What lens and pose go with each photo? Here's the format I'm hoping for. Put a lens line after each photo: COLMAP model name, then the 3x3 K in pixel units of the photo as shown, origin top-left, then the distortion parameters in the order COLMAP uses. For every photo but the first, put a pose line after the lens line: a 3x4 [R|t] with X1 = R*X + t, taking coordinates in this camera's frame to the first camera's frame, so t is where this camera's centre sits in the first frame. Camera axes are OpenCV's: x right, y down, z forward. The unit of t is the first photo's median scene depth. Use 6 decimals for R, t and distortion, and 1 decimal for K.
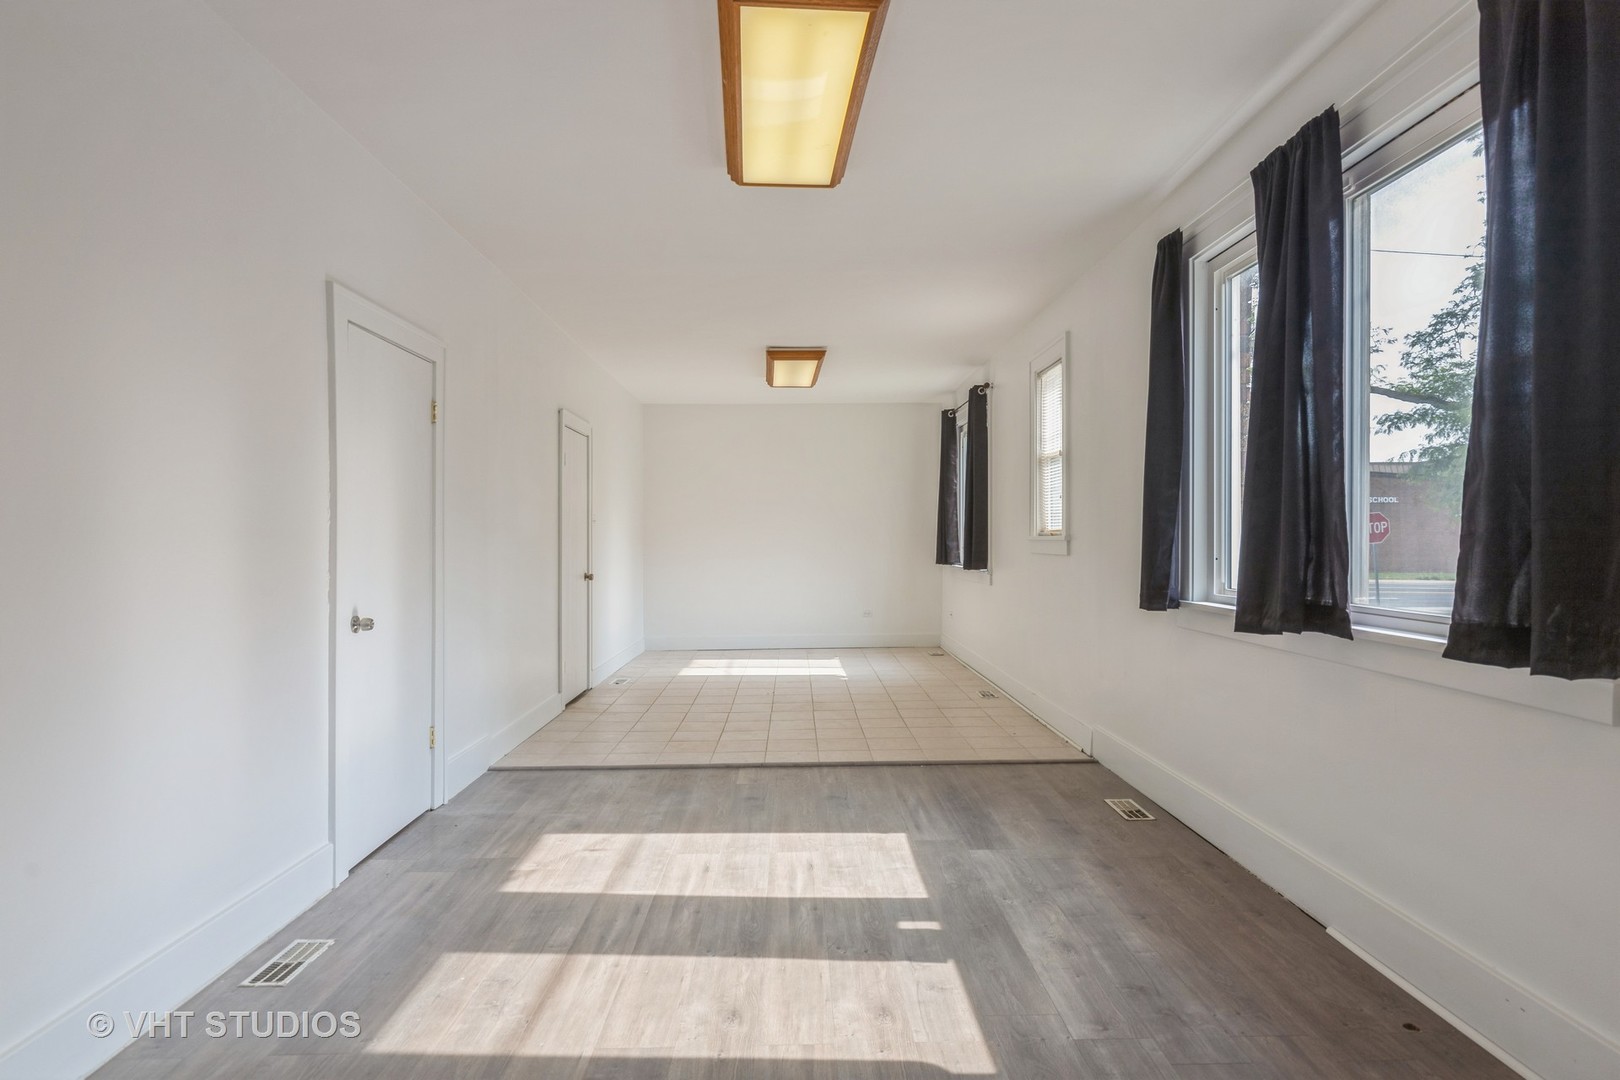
lens RADIAL K [[862.6, 0, 809.5], [0, 862.6, 539.6], [0, 0, 1]] dist [-0.002345, 0.000430]
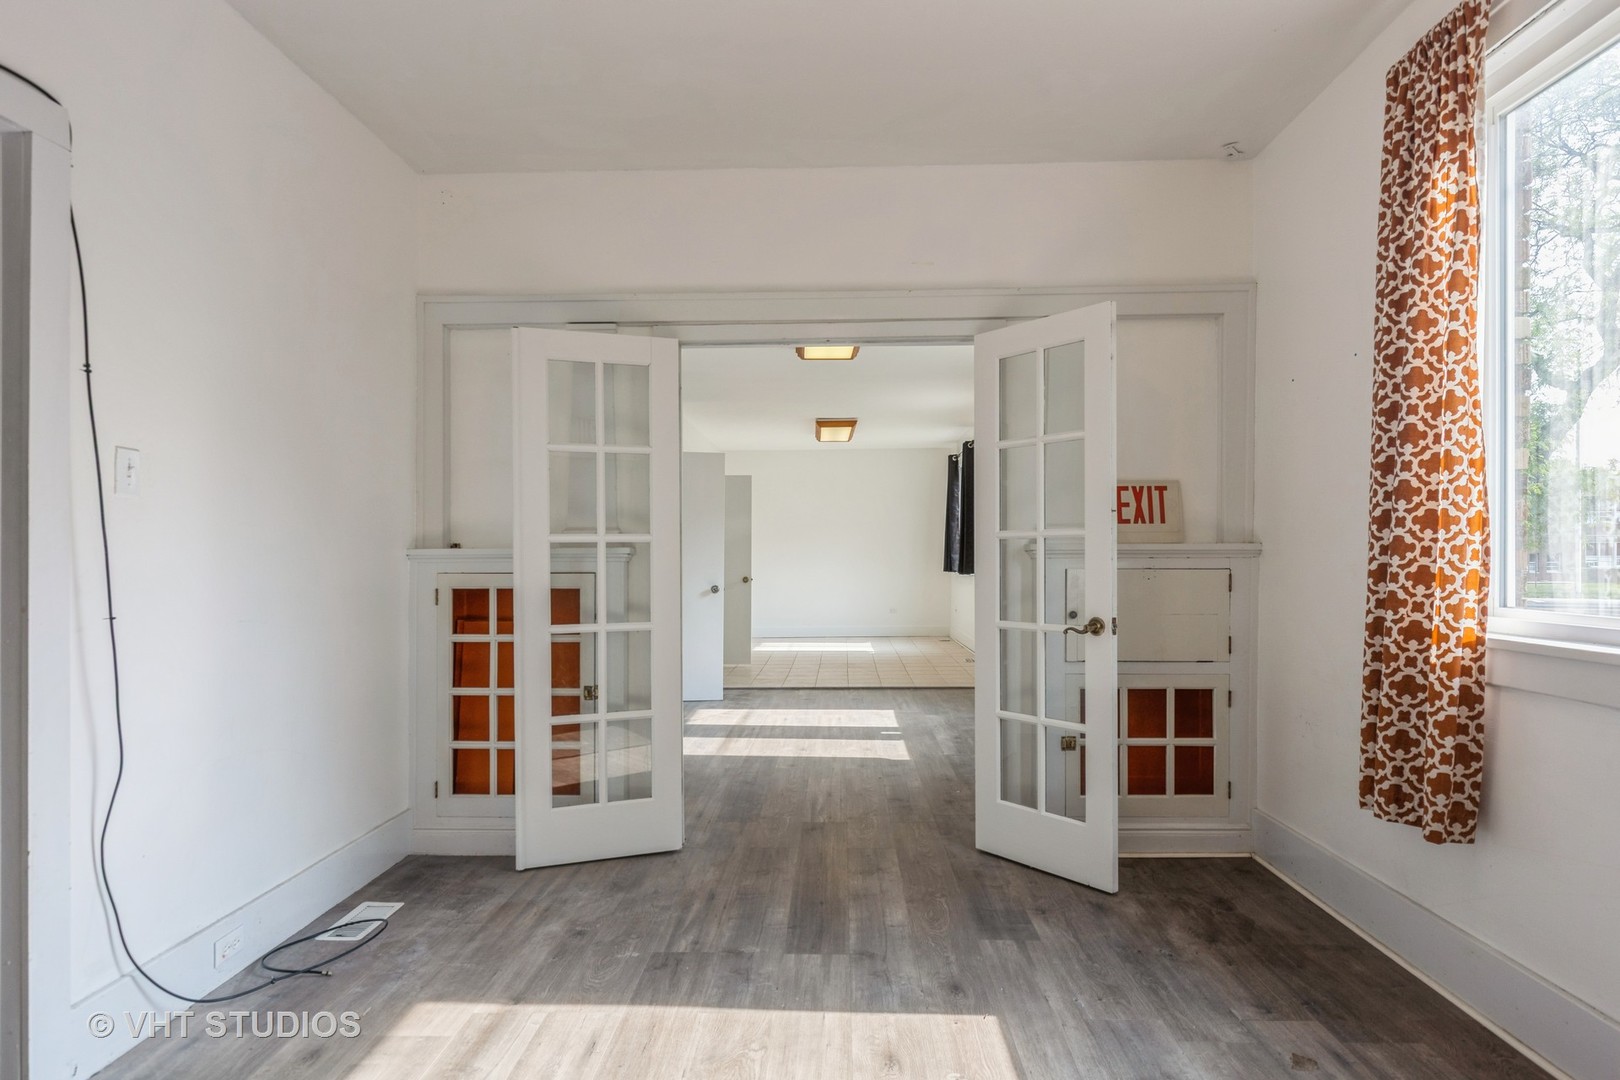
lens RADIAL K [[862.6, 0, 810.0], [0, 862.6, 548.5], [0, 0, 1]] dist [-0.002345, 0.000430]
pose [[0.998451, -0.002596, -0.055573, 0.017347], [0.001992, 0.999938, -0.010925, 0.007760], [0.055598, 0.010797, 0.998395, -0.380685]]
